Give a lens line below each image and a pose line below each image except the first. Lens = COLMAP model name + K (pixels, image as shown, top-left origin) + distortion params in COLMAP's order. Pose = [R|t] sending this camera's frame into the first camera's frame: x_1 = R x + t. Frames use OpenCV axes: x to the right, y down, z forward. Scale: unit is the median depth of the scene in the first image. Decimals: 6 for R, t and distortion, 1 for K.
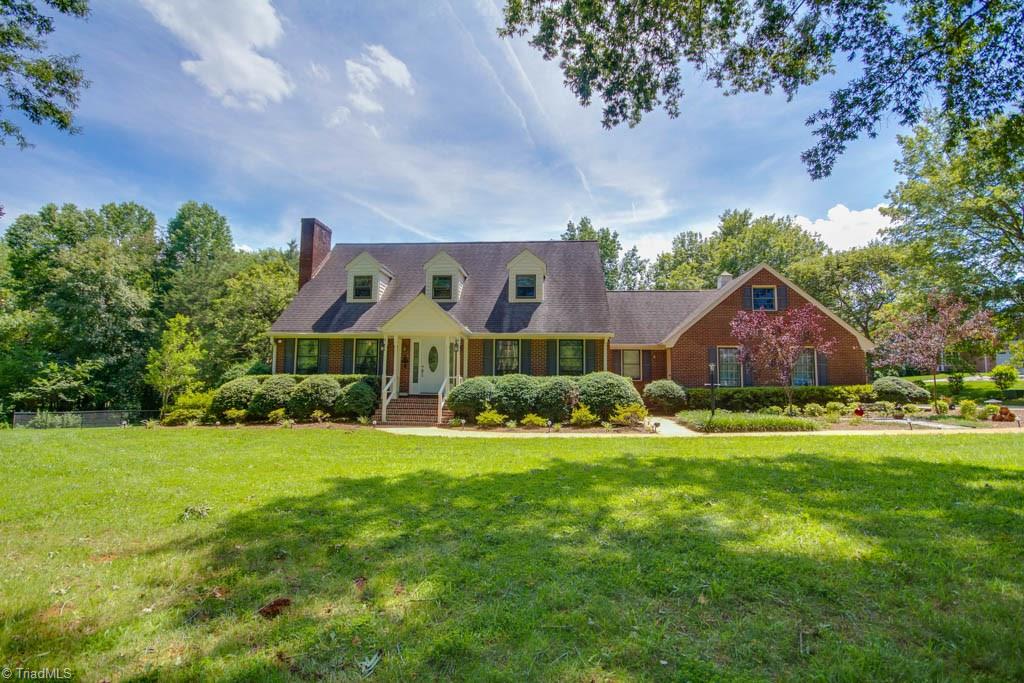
lens RADIAL K [[468.9, 0, 509.3], [0, 468.9, 344.1], [0, 0, 1]] dist [-0.000699, -0.000097]
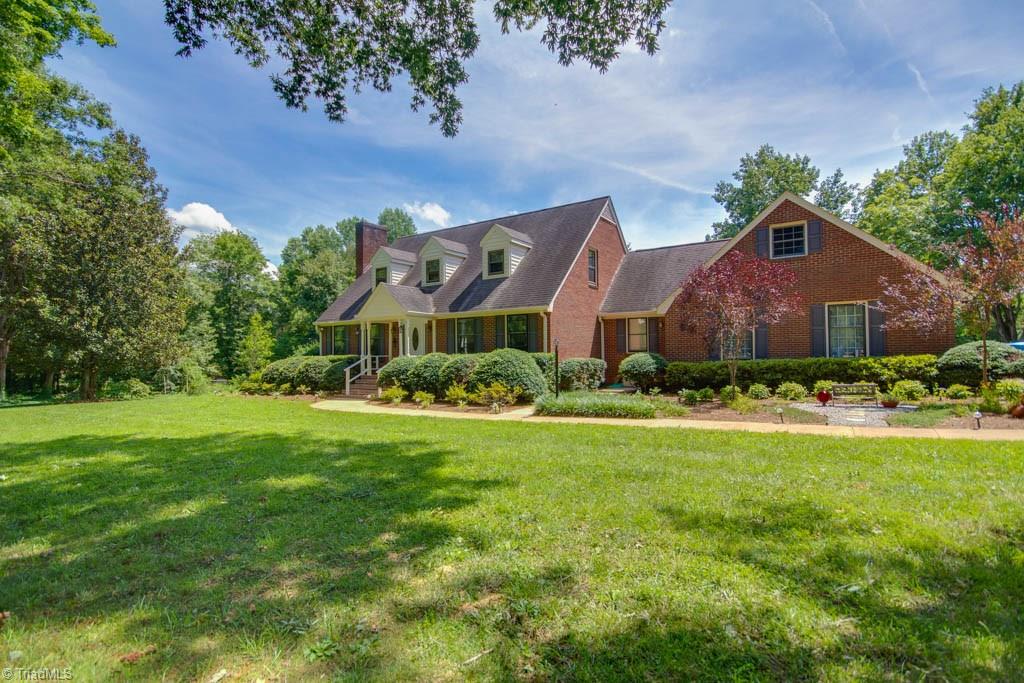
lens RADIAL K [[490.9, 0, 512.0], [0, 490.9, 341.5], [0, 0, 1]] dist [-0.000198, -0.000045]
pose [[0.871709, -0.032423, -0.488950, 0.591670], [0.062238, 0.997053, 0.044843, 0.000228], [0.486056, -0.069522, 0.871158, 0.107831]]
